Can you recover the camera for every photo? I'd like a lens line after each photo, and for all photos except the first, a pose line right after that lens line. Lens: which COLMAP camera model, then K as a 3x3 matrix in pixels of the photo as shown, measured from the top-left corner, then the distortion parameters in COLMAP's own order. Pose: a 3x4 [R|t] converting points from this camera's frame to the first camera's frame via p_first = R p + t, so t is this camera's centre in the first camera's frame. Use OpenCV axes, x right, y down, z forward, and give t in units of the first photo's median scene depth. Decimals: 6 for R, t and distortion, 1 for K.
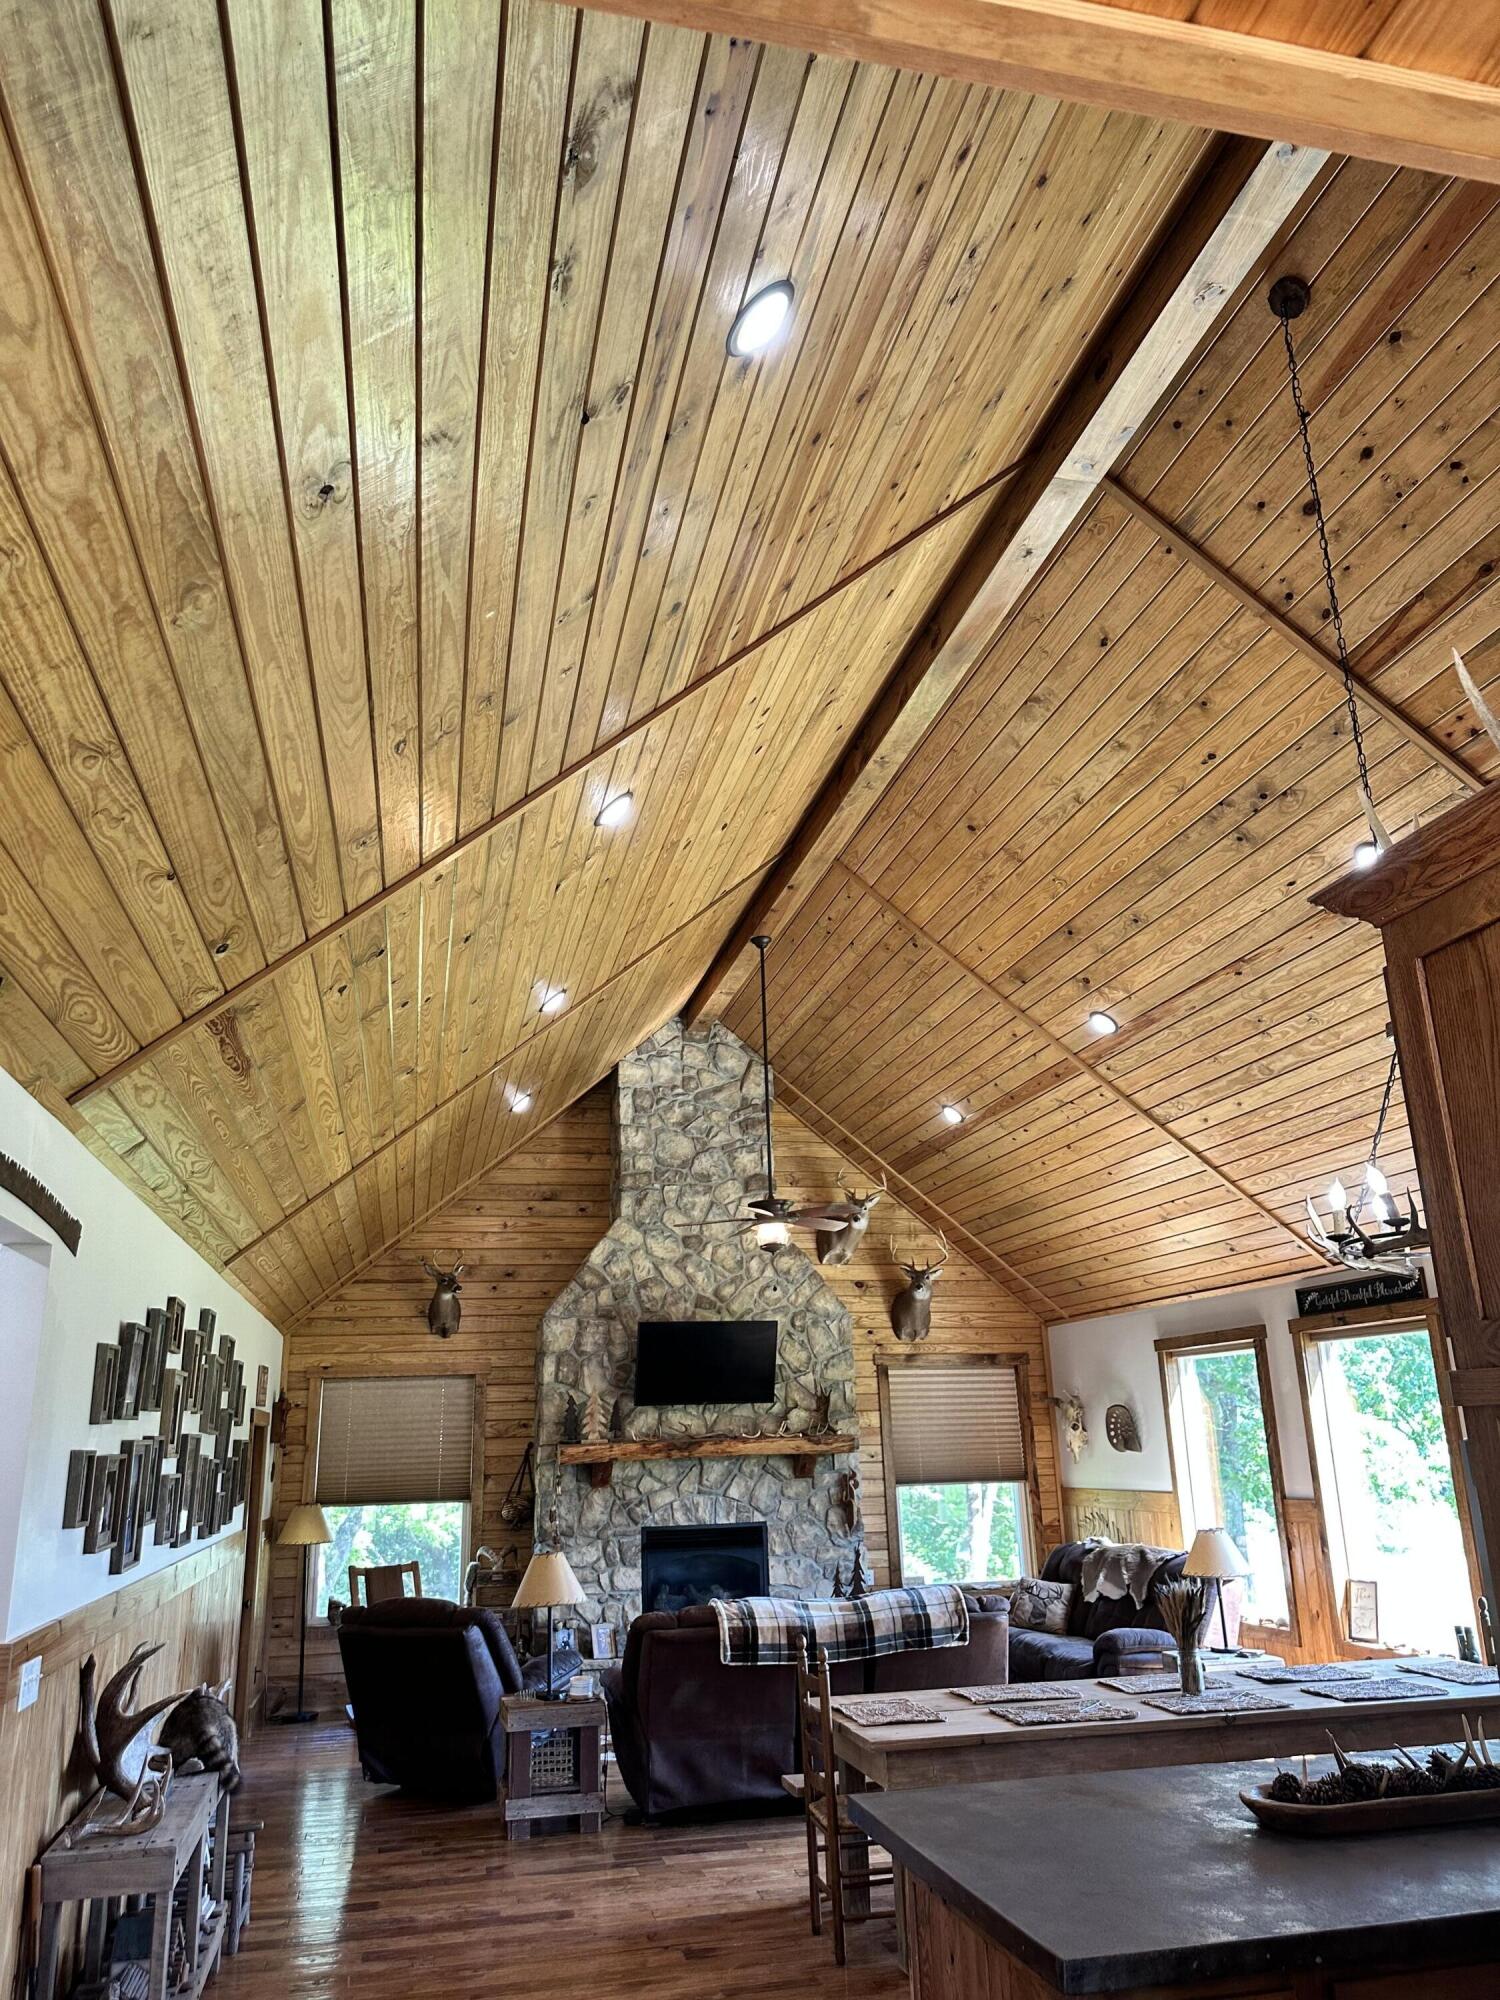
lens RADIAL K [[1384.3, 0, 736.9], [0, 1384.3, 1008.0], [0, 0, 1]] dist [0.190649, -0.390135]
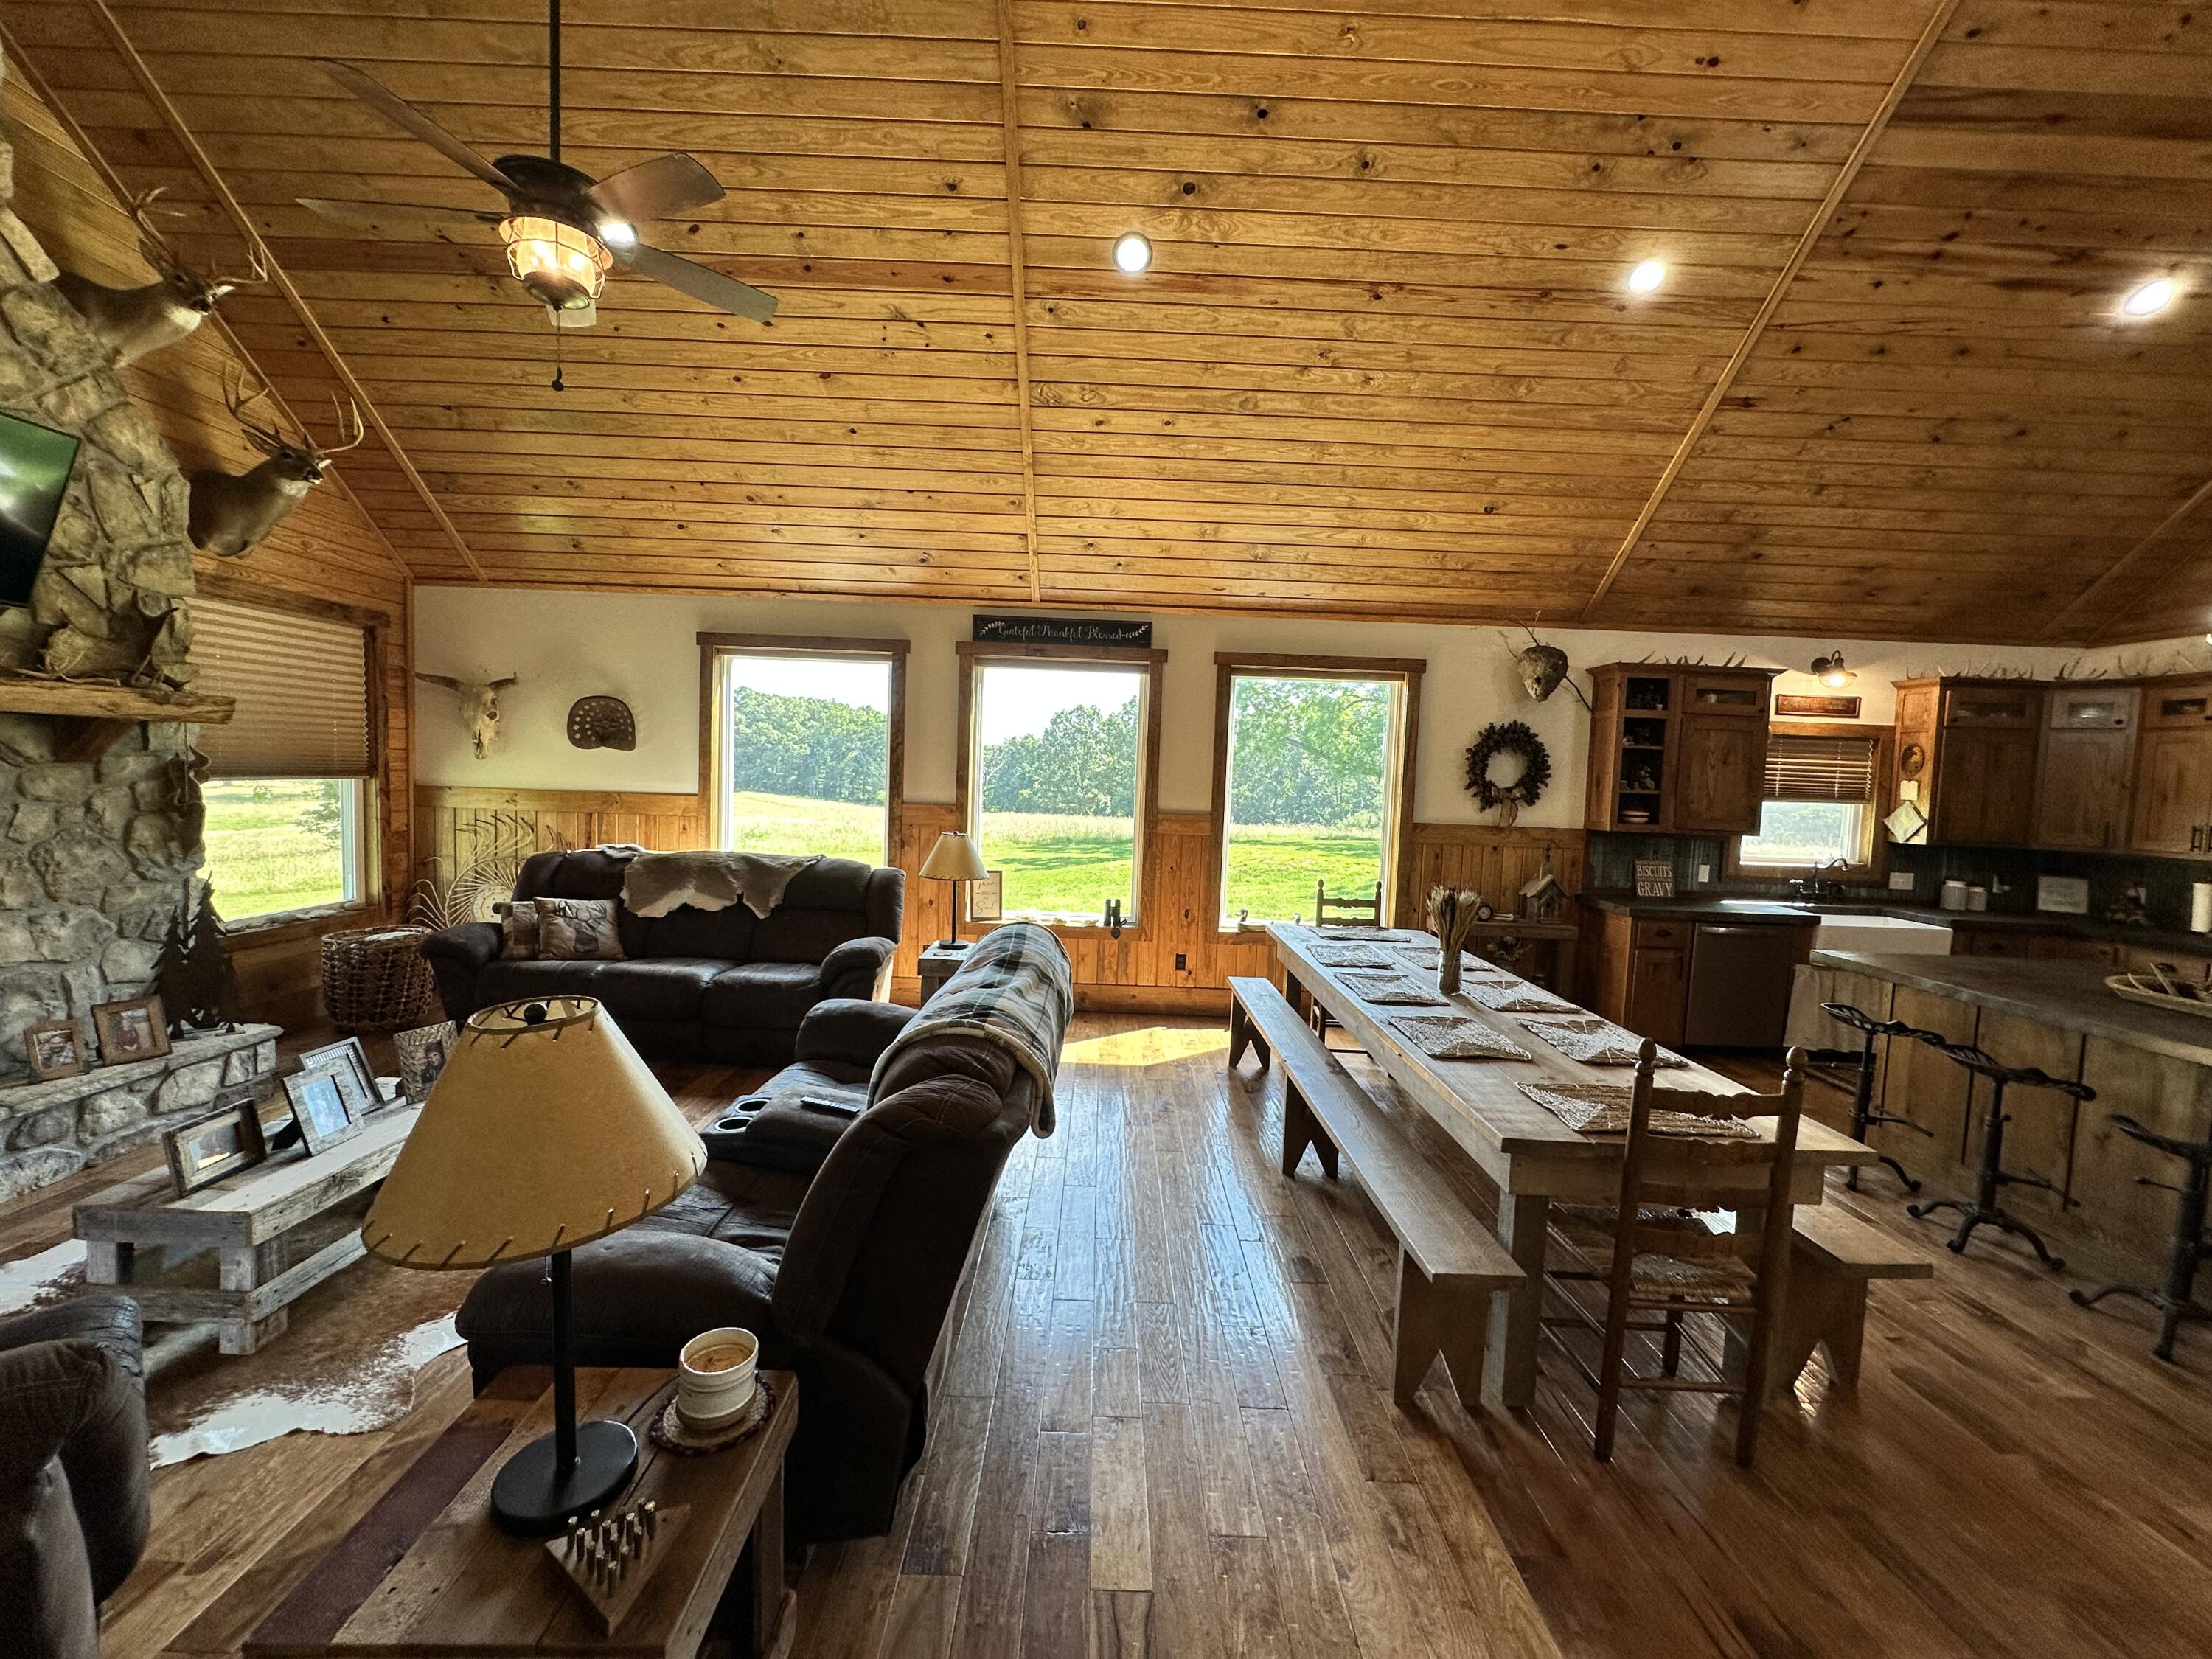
lens RADIAL K [[880.1, 0, 1106.0], [0, 880.1, 829.5], [0, 0, 1]] dist [-0.003104, 0.000636]
pose [[0.213570, -0.027128, 0.976551, -0.182324], [-0.330042, 0.938838, 0.098260, 0.207332], [-0.919489, -0.343288, 0.191554, 0.603009]]
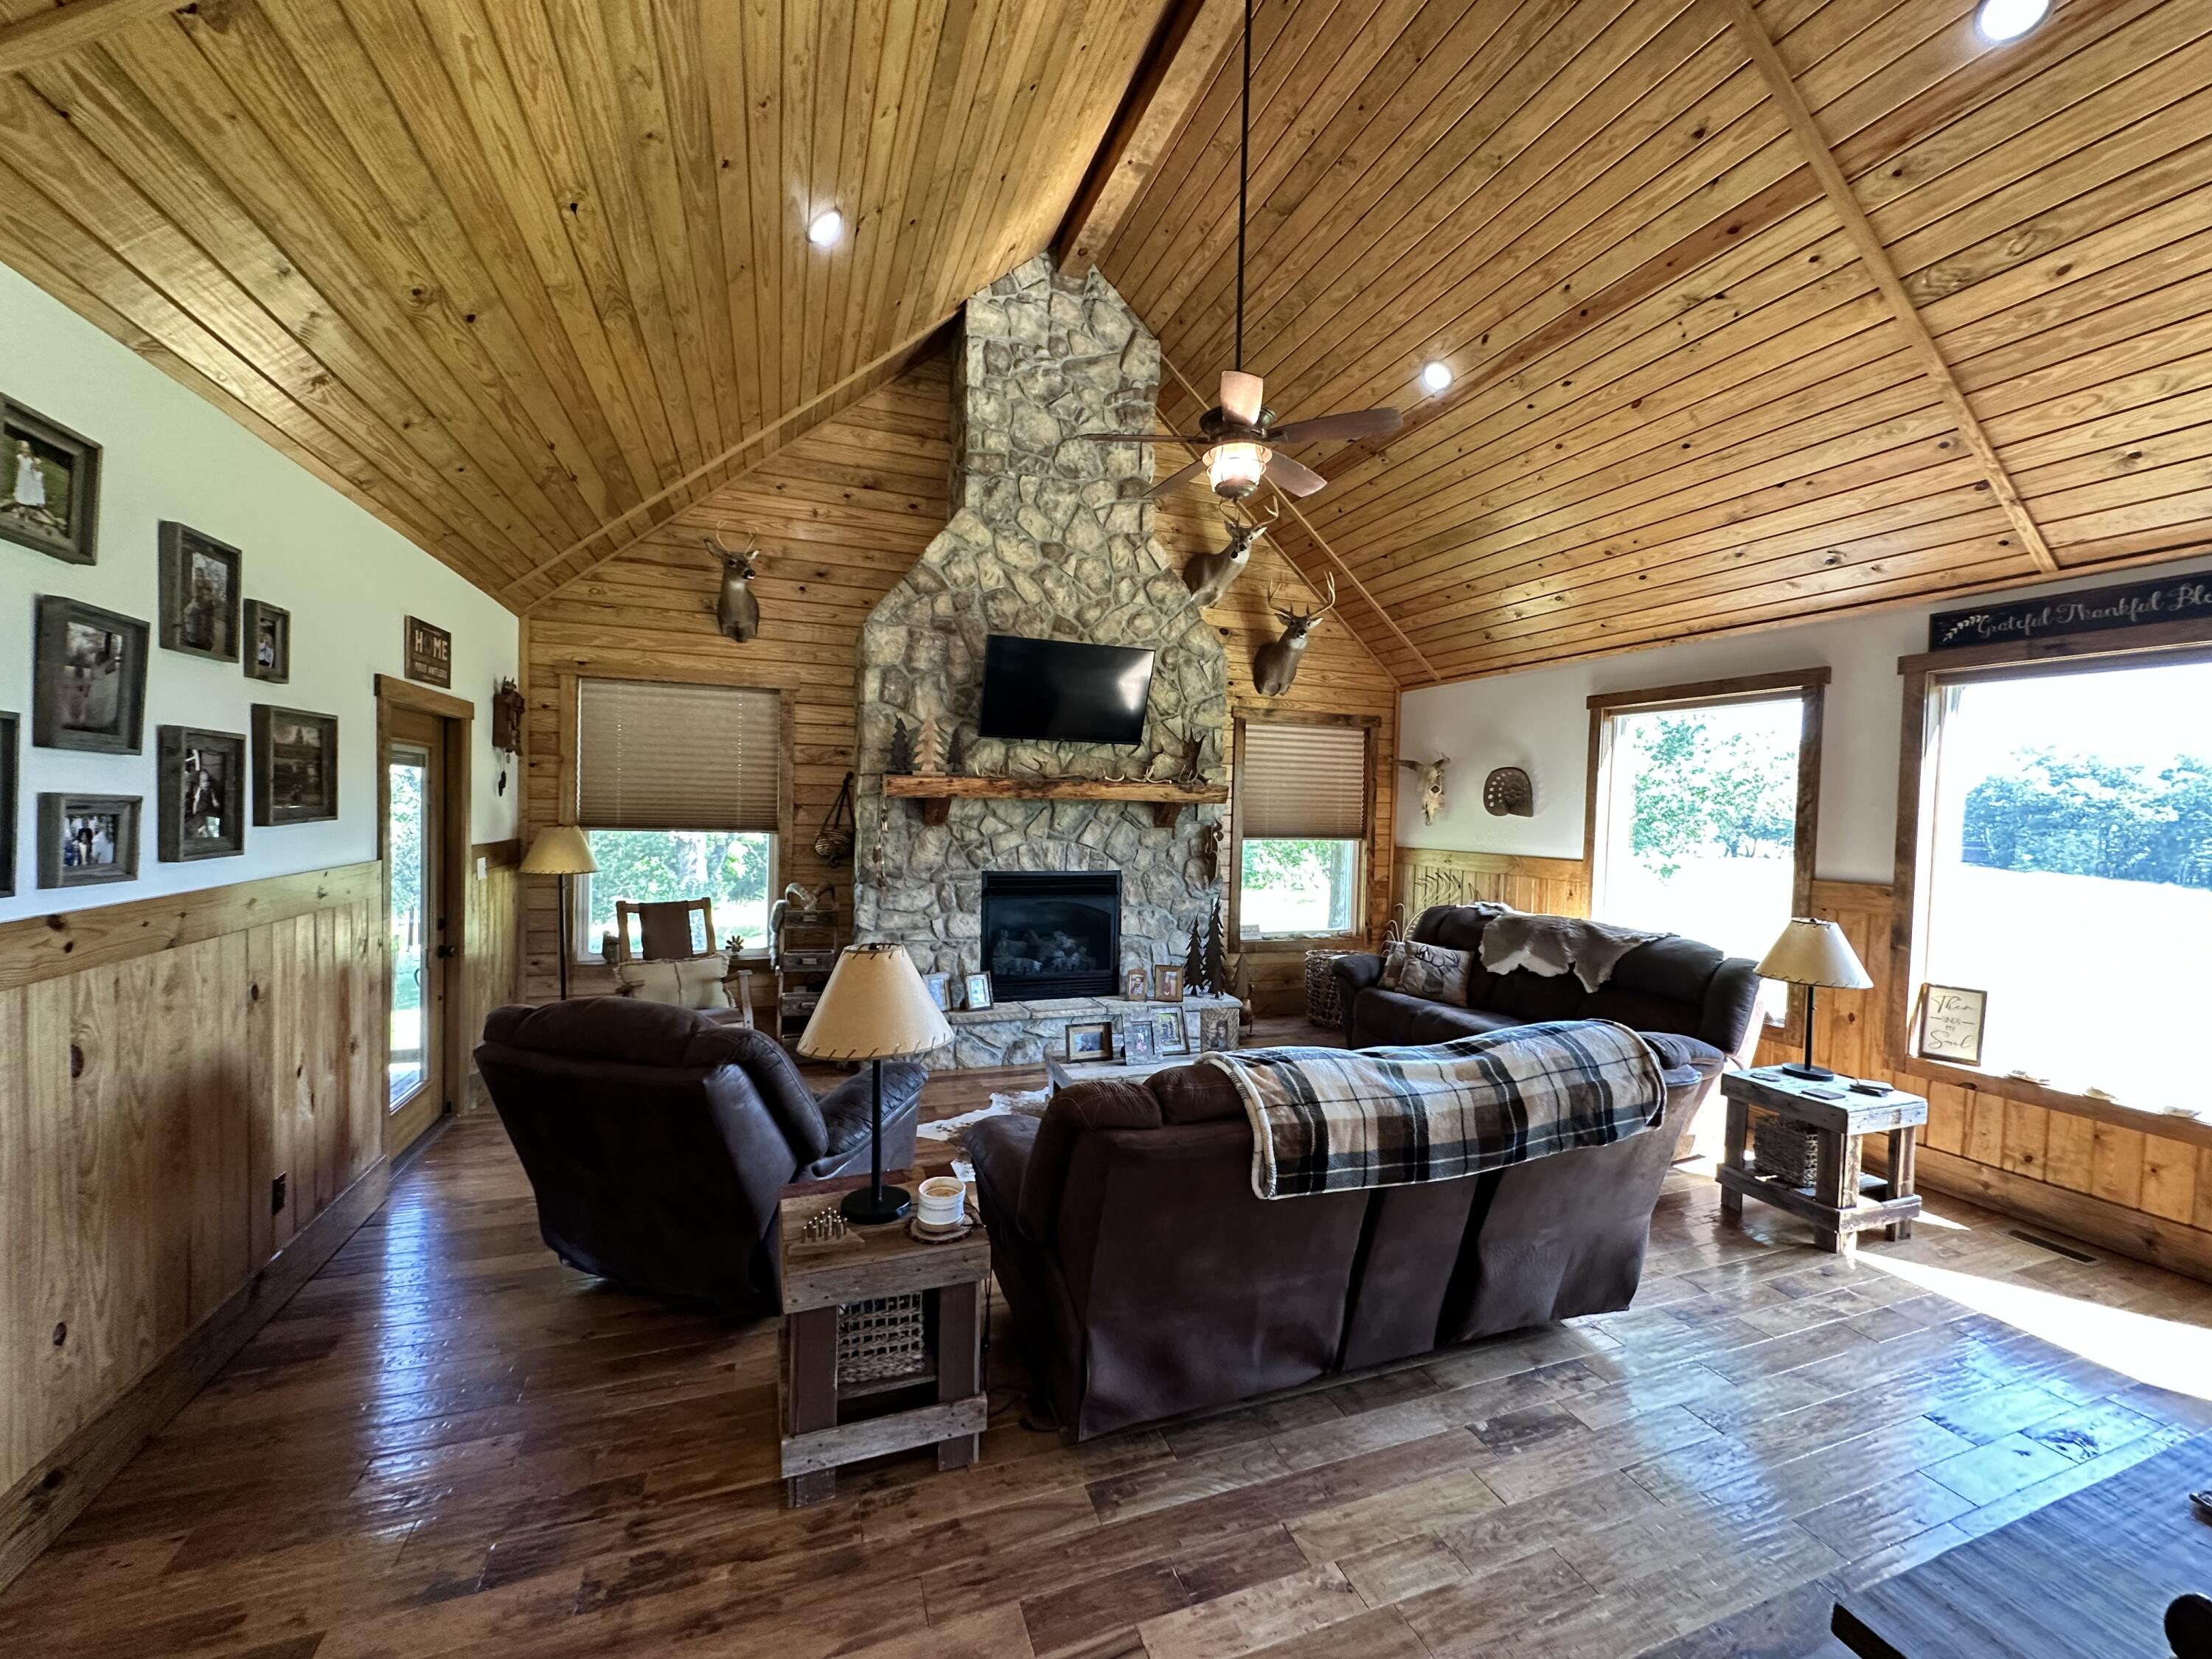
lens RADIAL K [[880.1, 0, 1106.0], [0, 880.1, 829.5], [0, 0, 1]] dist [-0.003104, 0.000636]
pose [[0.989395, 0.049029, 0.136724, -0.066279], [-0.090444, 0.944508, 0.315793, 0.164098], [-0.113654, -0.324810, 0.938926, 0.485407]]
